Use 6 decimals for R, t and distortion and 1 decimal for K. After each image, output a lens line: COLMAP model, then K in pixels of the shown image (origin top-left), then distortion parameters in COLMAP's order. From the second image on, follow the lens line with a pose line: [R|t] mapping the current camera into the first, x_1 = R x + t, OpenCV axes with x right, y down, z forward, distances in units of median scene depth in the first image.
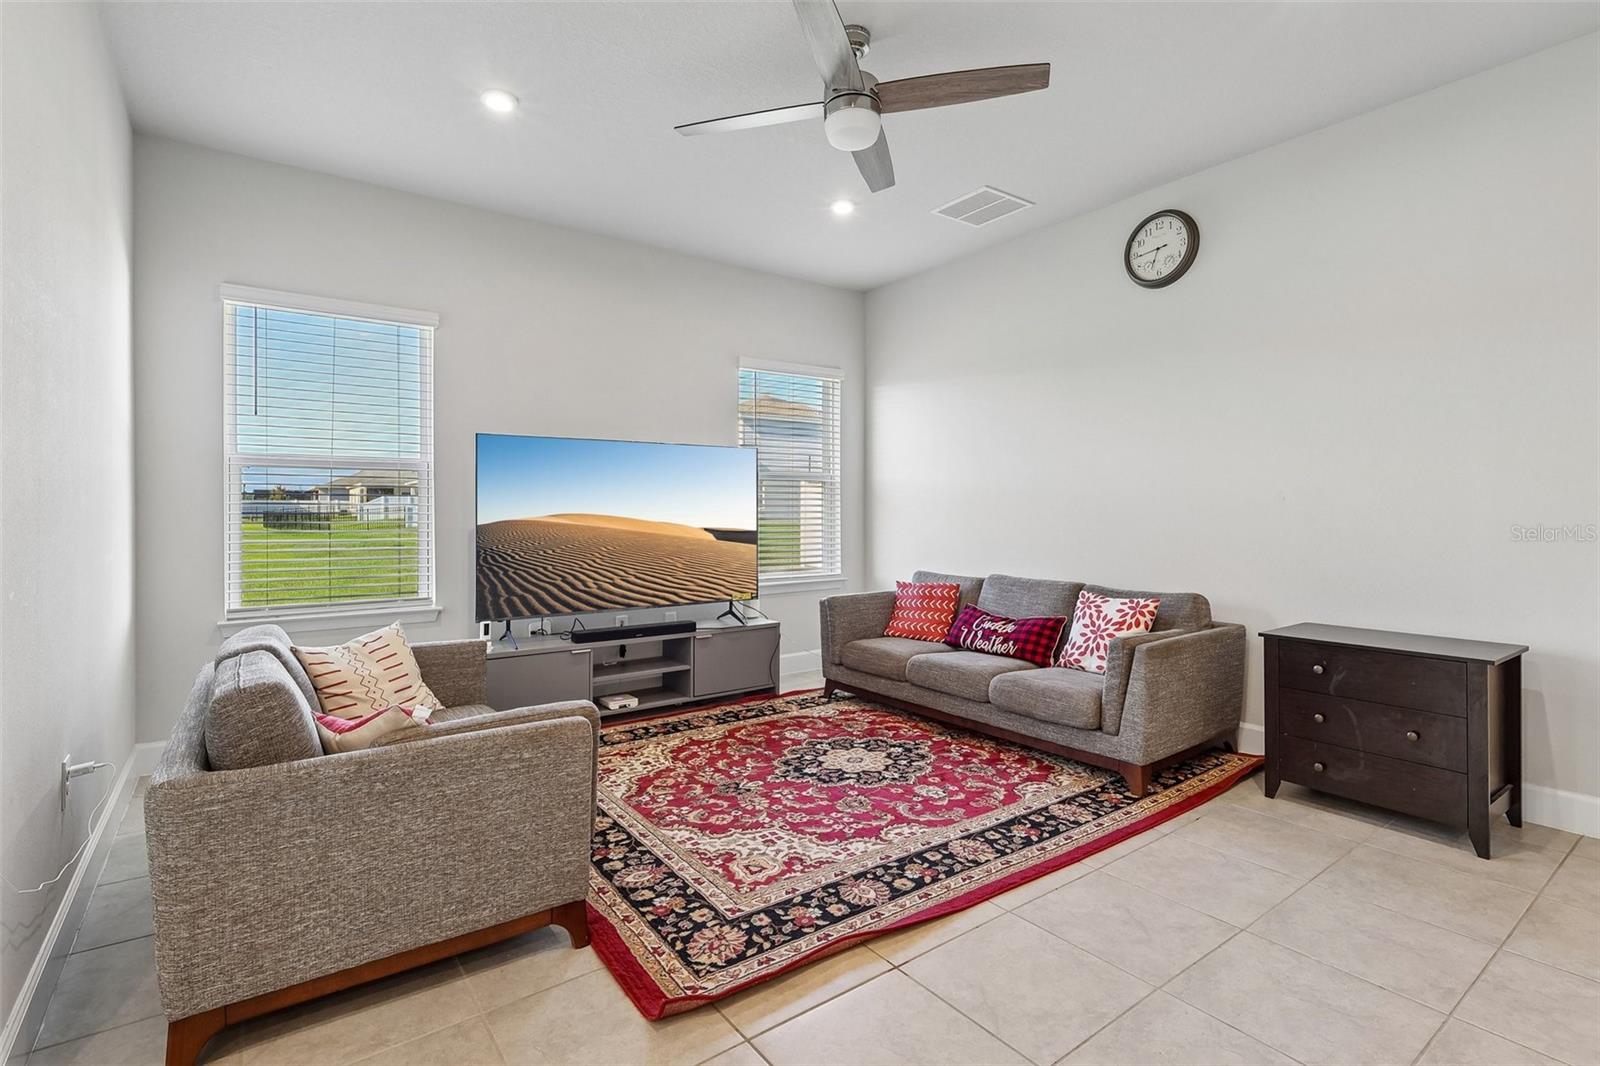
lens RADIAL K [[742.5, 0, 799.5], [0, 742.5, 529.0], [0, 0, 1]] dist [0.002073, 0.000412]
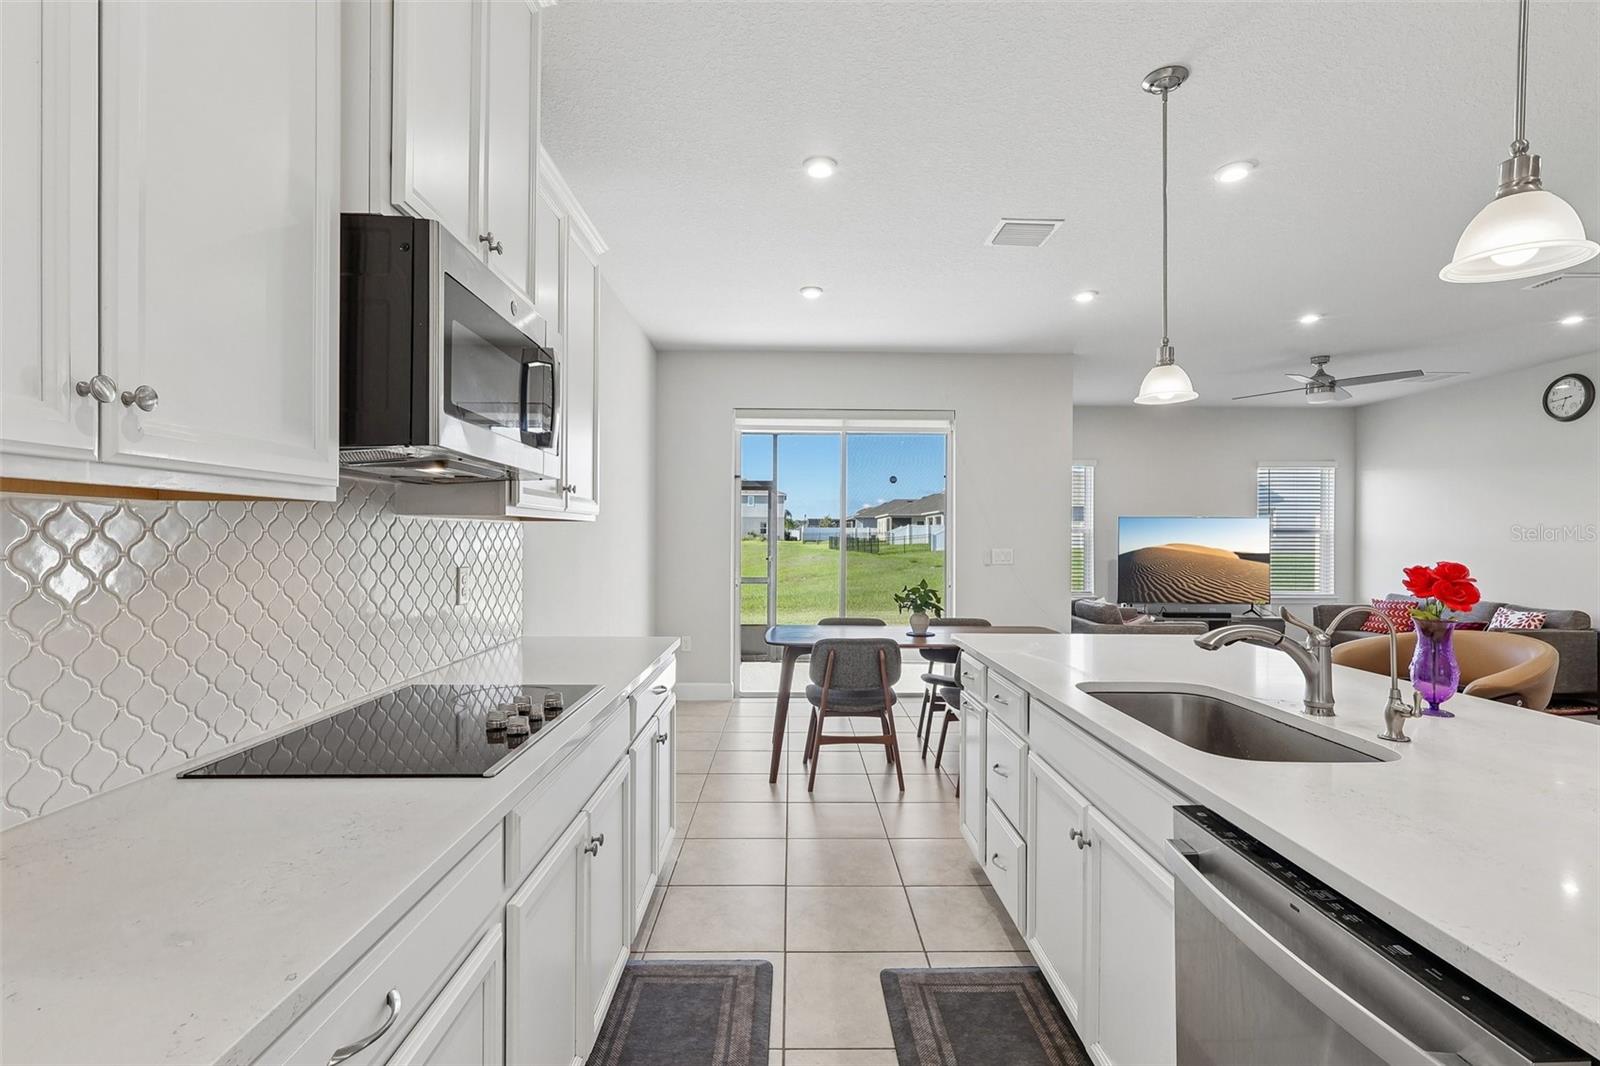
lens RADIAL K [[742.5, 0, 799.5], [0, 742.5, 529.0], [0, 0, 1]] dist [0.002073, 0.000412]
pose [[0.815817, 0.003665, -0.578298, 0.051255], [-0.023087, 0.999389, -0.026236, -0.010521], [0.577849, 0.034755, 0.815404, -1.078891]]
